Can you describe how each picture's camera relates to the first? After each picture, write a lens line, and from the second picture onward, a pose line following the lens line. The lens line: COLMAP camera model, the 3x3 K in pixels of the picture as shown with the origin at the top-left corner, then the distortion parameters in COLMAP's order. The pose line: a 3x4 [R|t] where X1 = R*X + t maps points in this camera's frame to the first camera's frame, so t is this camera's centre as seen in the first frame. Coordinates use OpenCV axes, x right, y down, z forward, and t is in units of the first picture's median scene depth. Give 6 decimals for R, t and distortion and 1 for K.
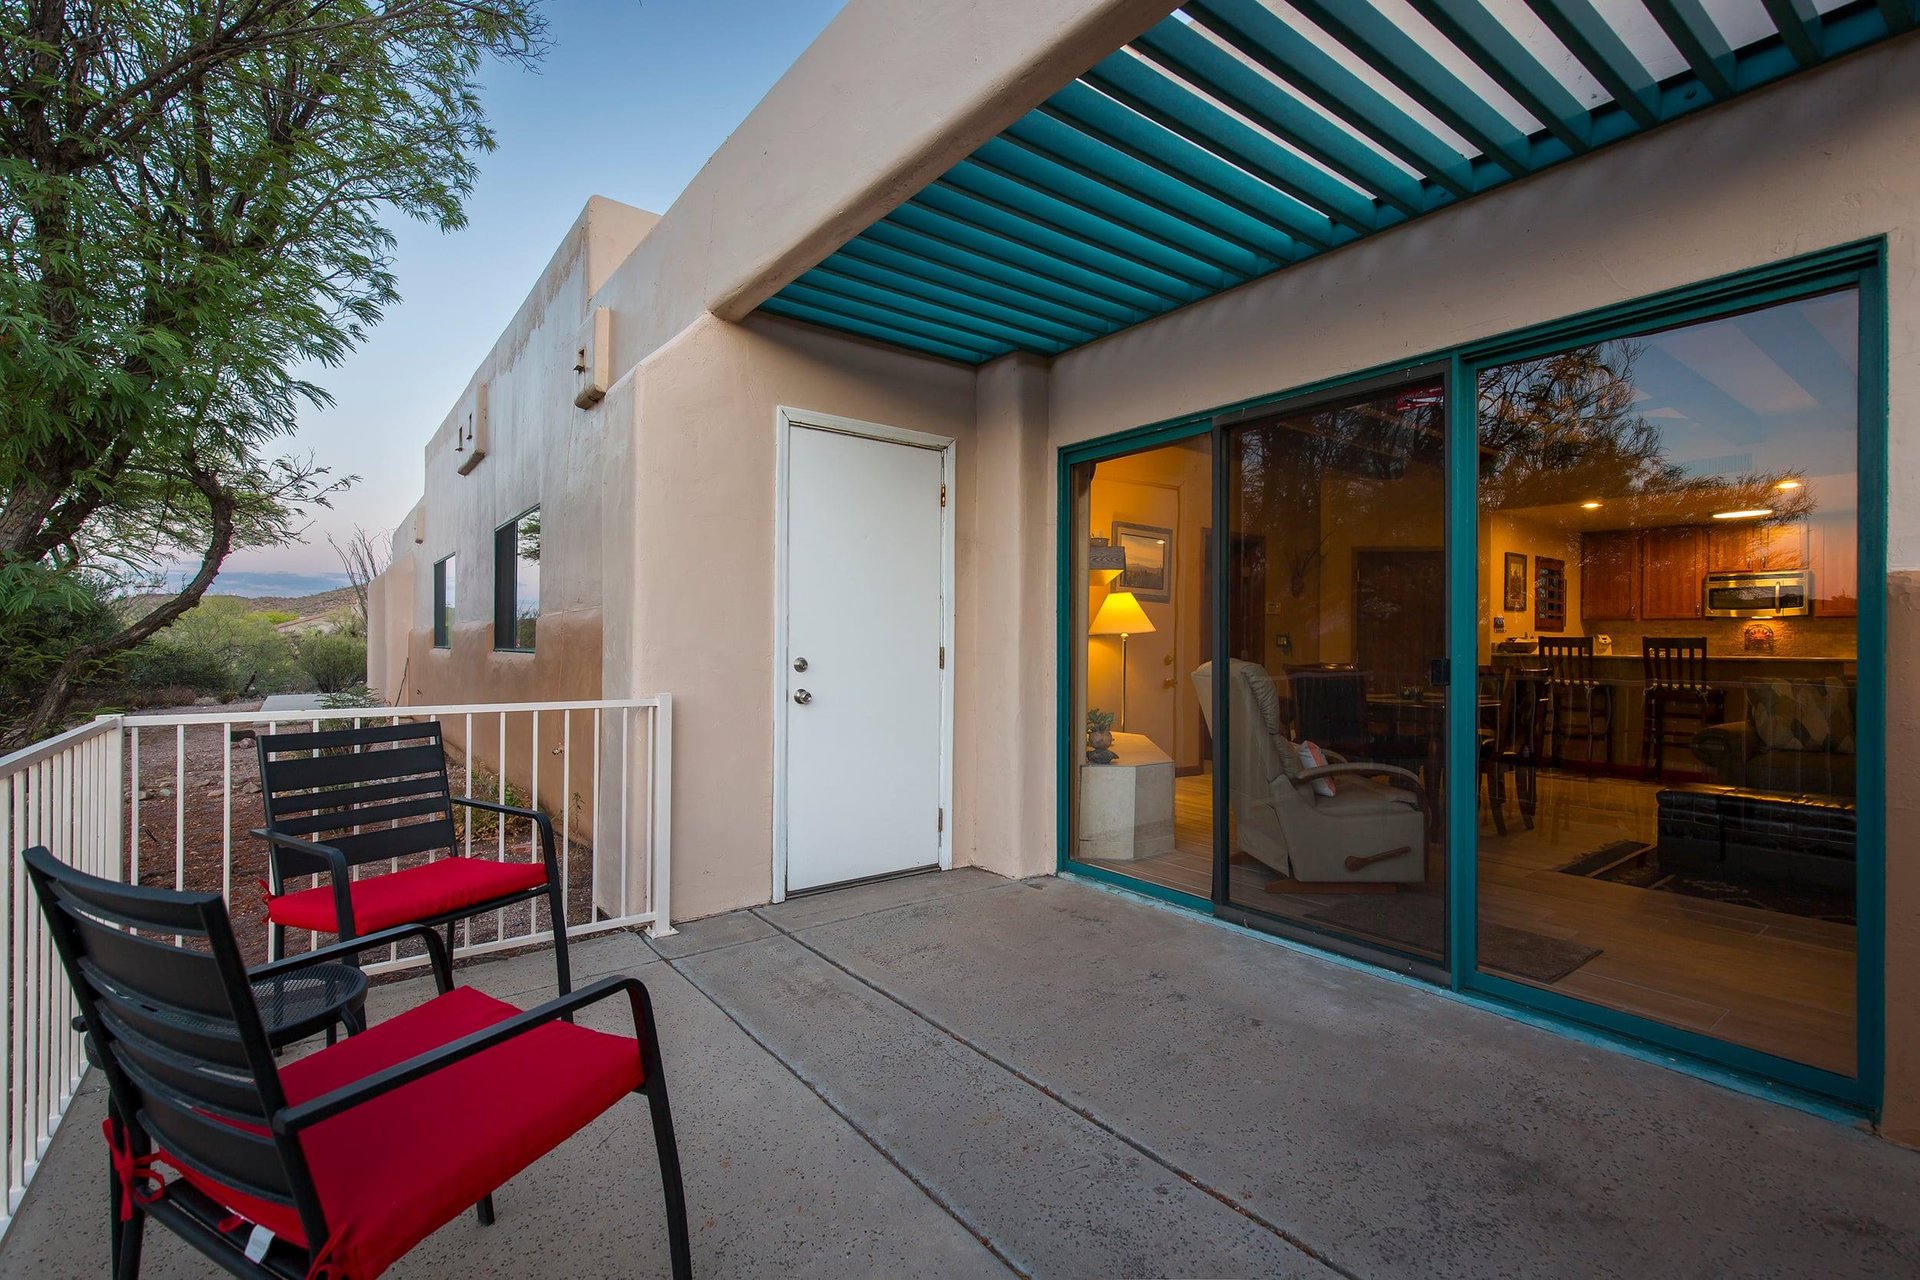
lens RADIAL K [[864.1, 0, 954.8], [0, 864.1, 637.4], [0, 0, 1]] dist [0.009898, -0.000514]
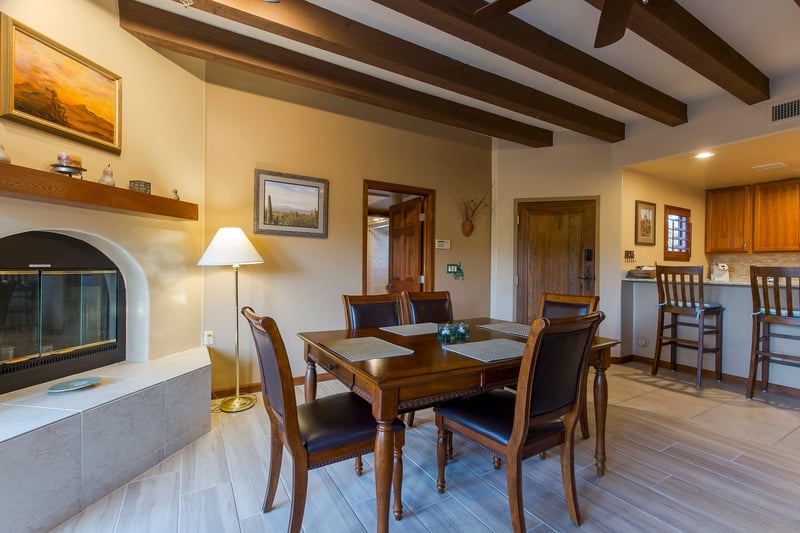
lens RADIAL K [[360.0, 0, 401.6], [0, 360.0, 268.6], [0, 0, 1]] dist [0.009898, -0.000514]
pose [[0.993906, -0.000640, -0.110233, 0.348700], [0.002147, 0.999906, 0.013550, -0.004543], [0.110214, -0.013704, 0.993813, 0.426725]]
